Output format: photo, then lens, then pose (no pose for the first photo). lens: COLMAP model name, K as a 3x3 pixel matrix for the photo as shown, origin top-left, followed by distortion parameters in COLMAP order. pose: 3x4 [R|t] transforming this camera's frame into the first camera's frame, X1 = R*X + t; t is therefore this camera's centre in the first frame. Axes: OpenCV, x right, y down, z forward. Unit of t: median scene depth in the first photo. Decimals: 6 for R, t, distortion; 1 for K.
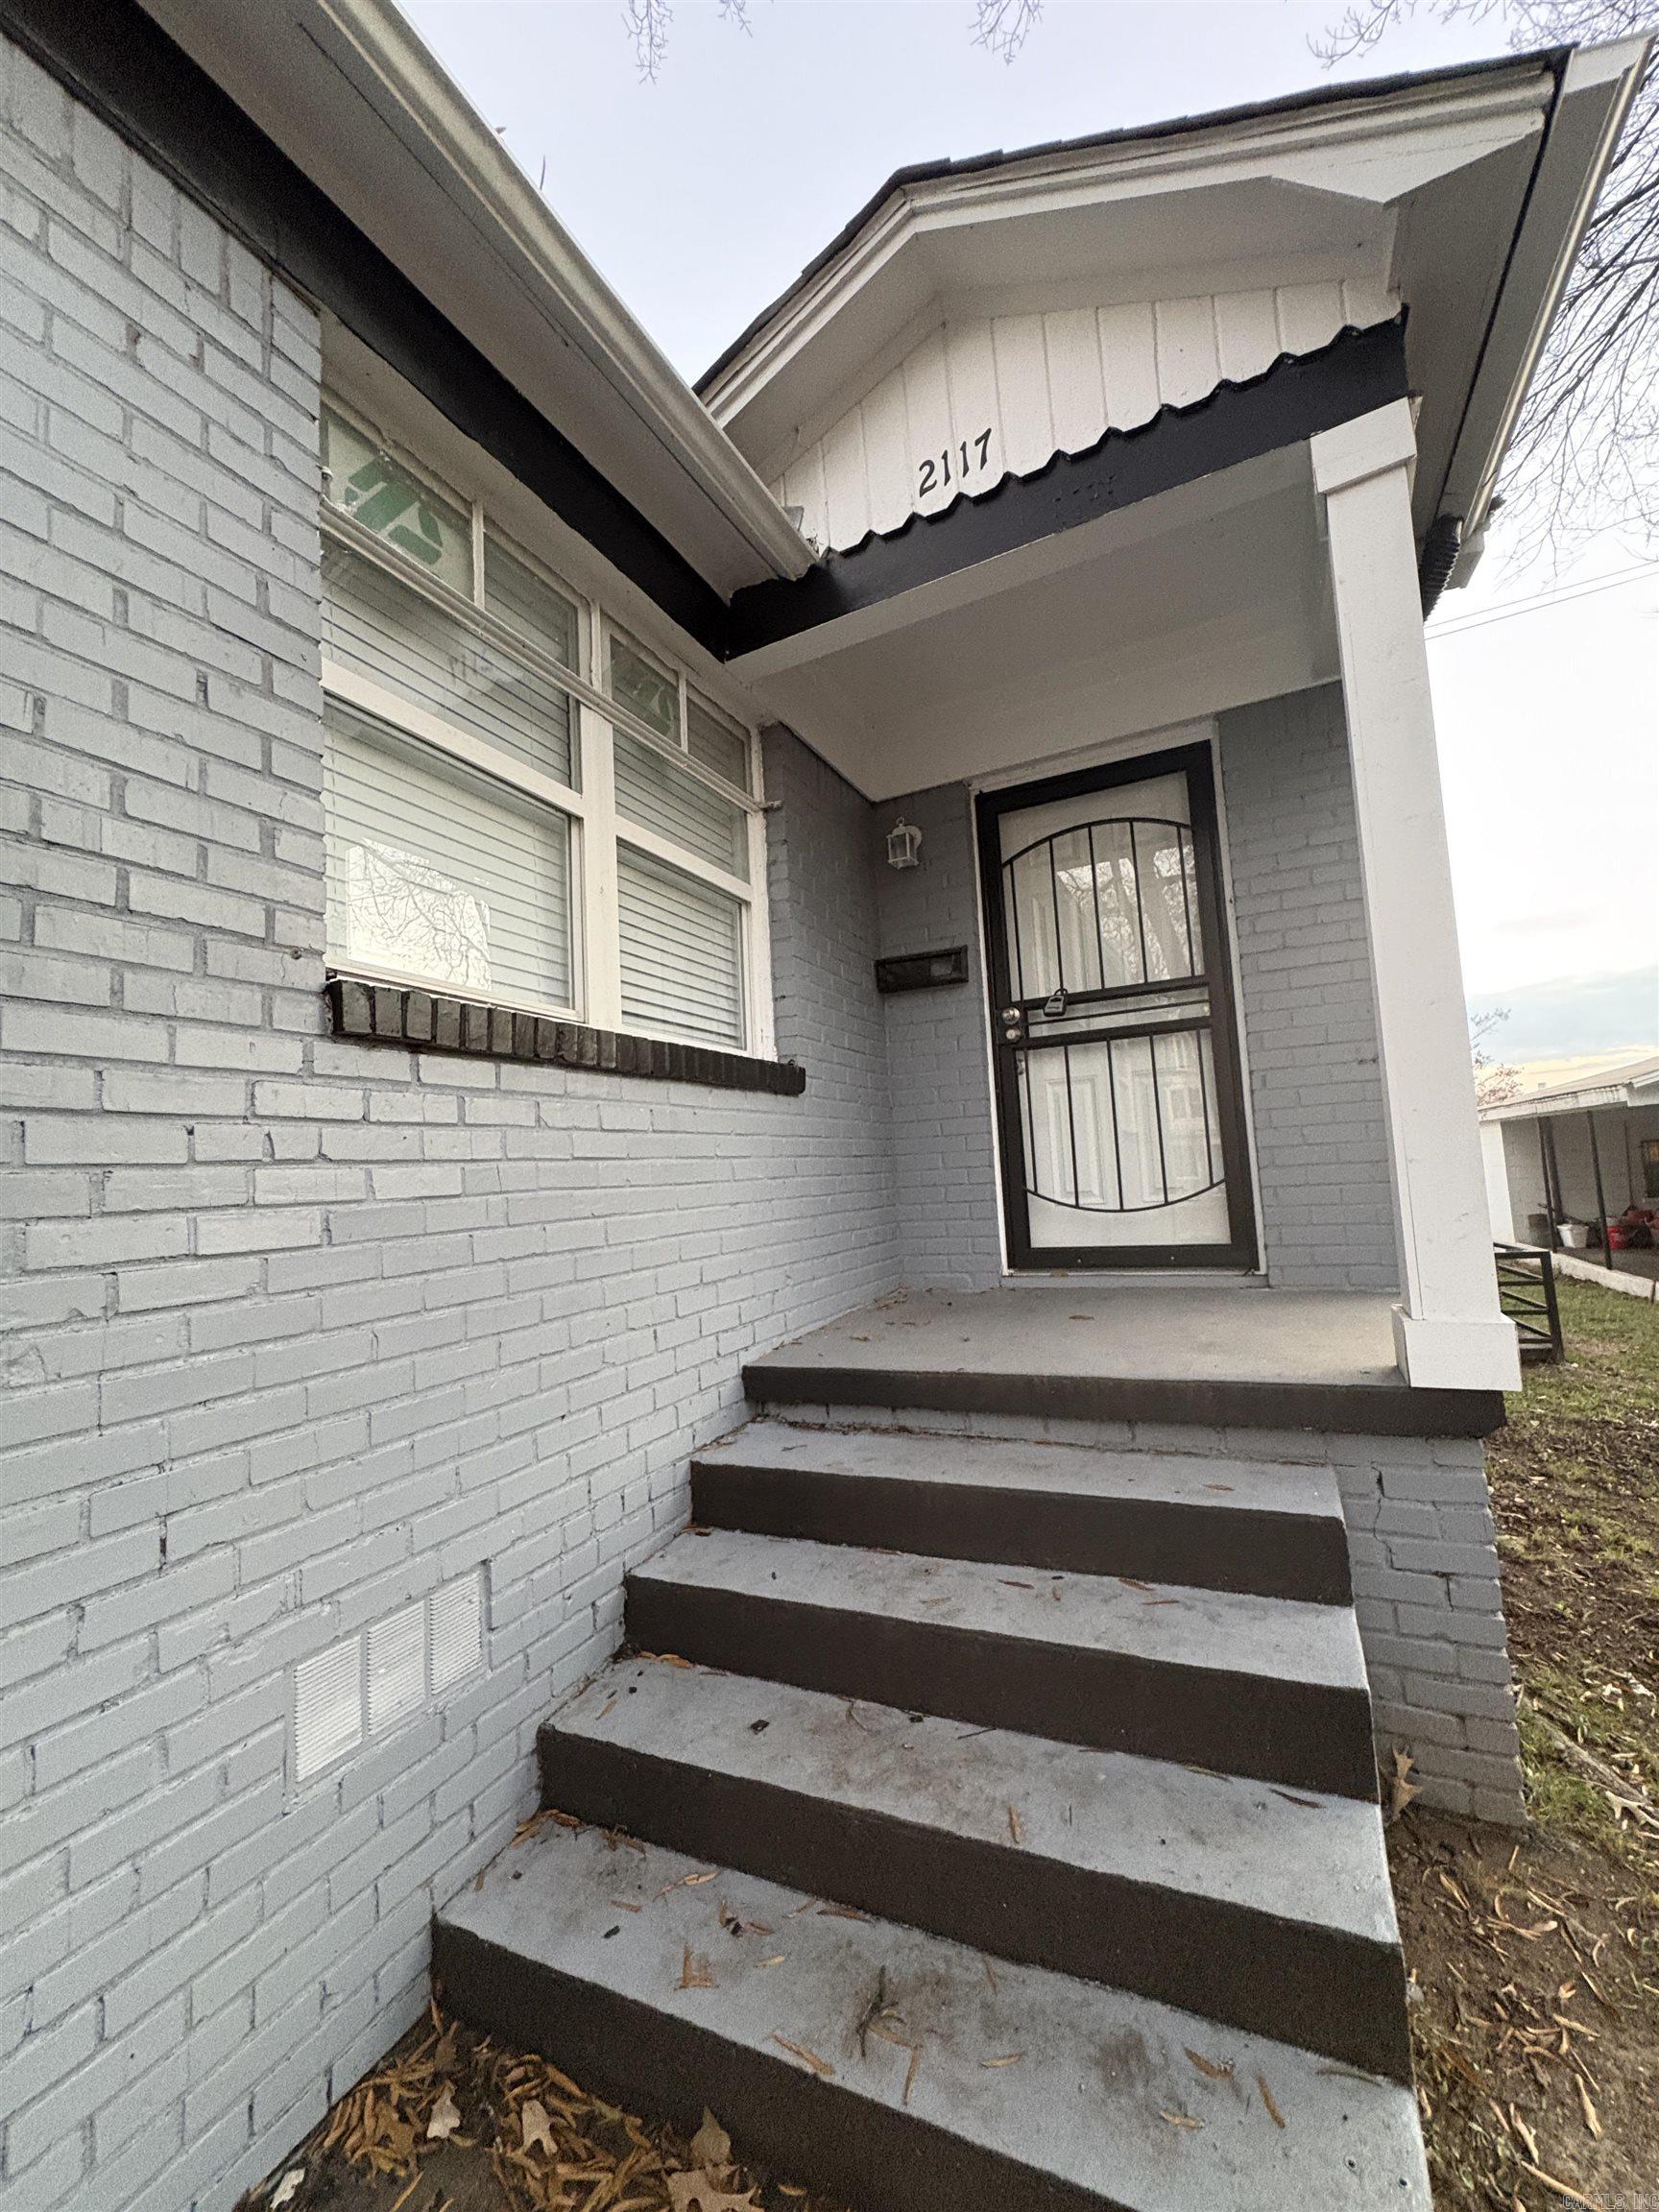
lens RADIAL K [[880.1, 0, 830.5], [0, 880.1, 1105.6], [0, 0, 1]] dist [-0.000462, 0.000253]
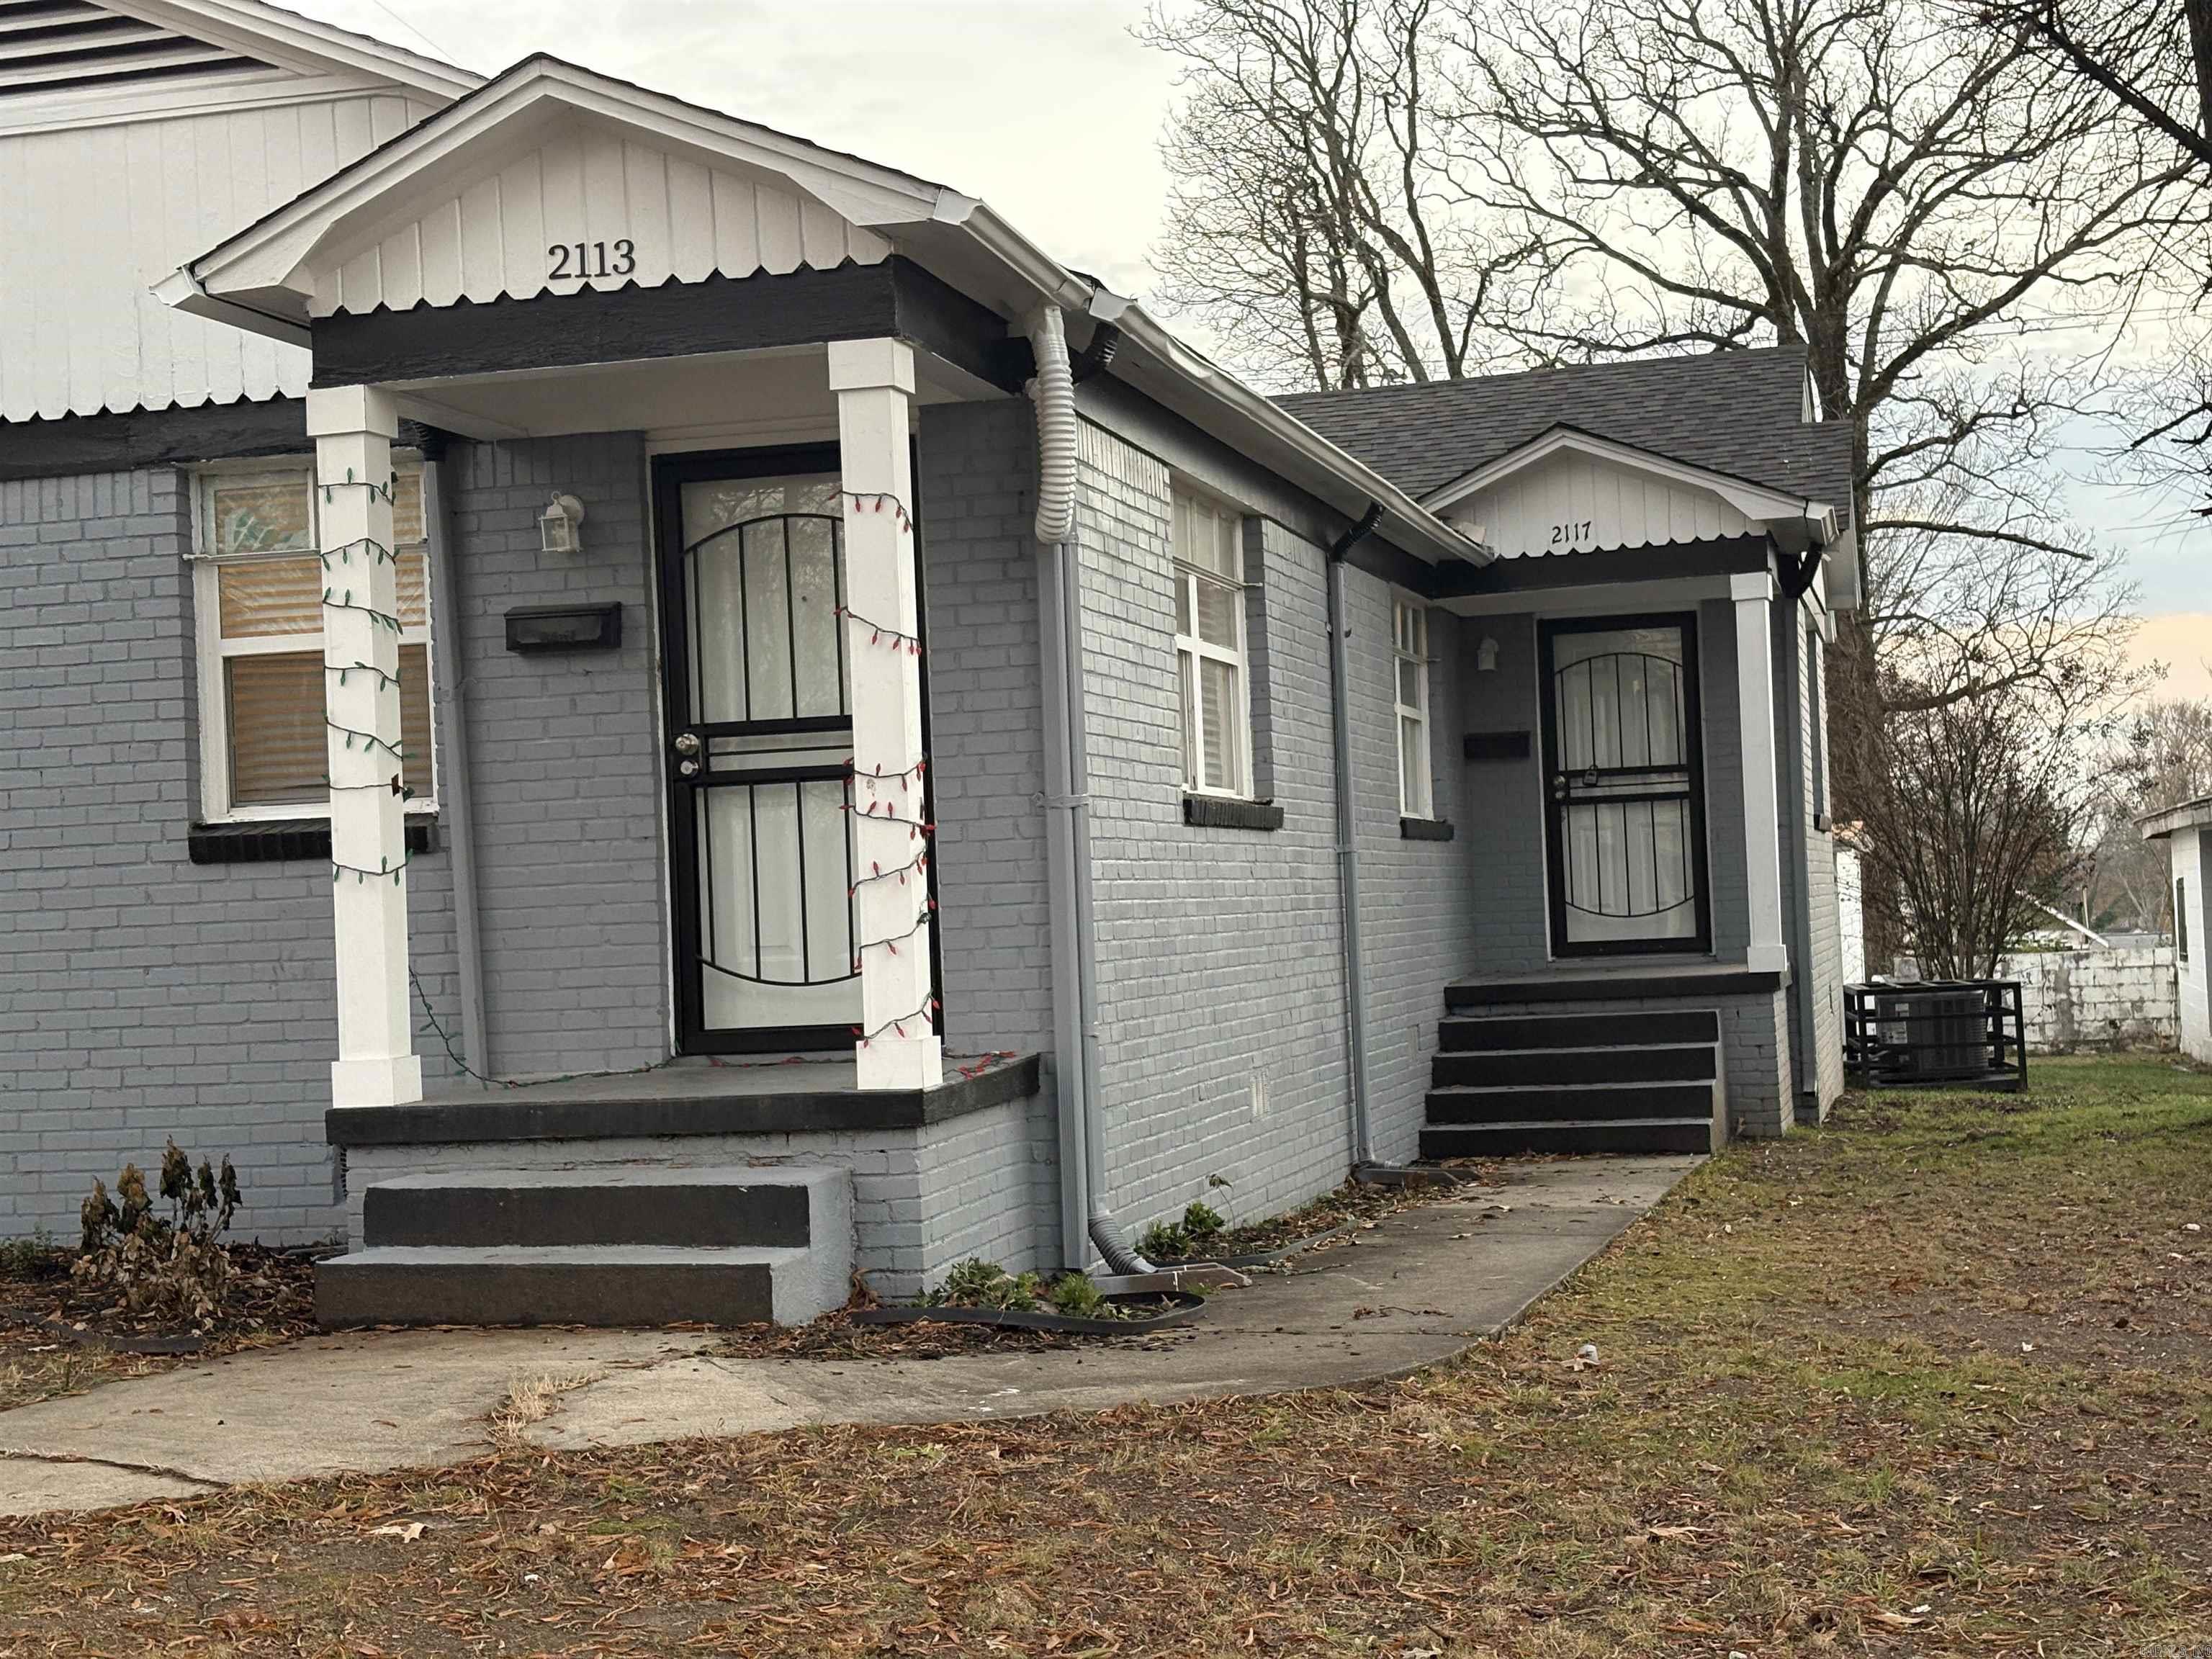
lens RADIAL K [[3353.8, 0, 1106.0], [0, 3353.8, 829.5], [0, 0, 1]] dist [0.283391, -1.139005]
pose [[0.978458, 0.019083, 0.205561, -2.414959], [-0.028824, 0.998594, 0.044494, -0.362513], [-0.204423, -0.049460, 0.977632, -6.203786]]
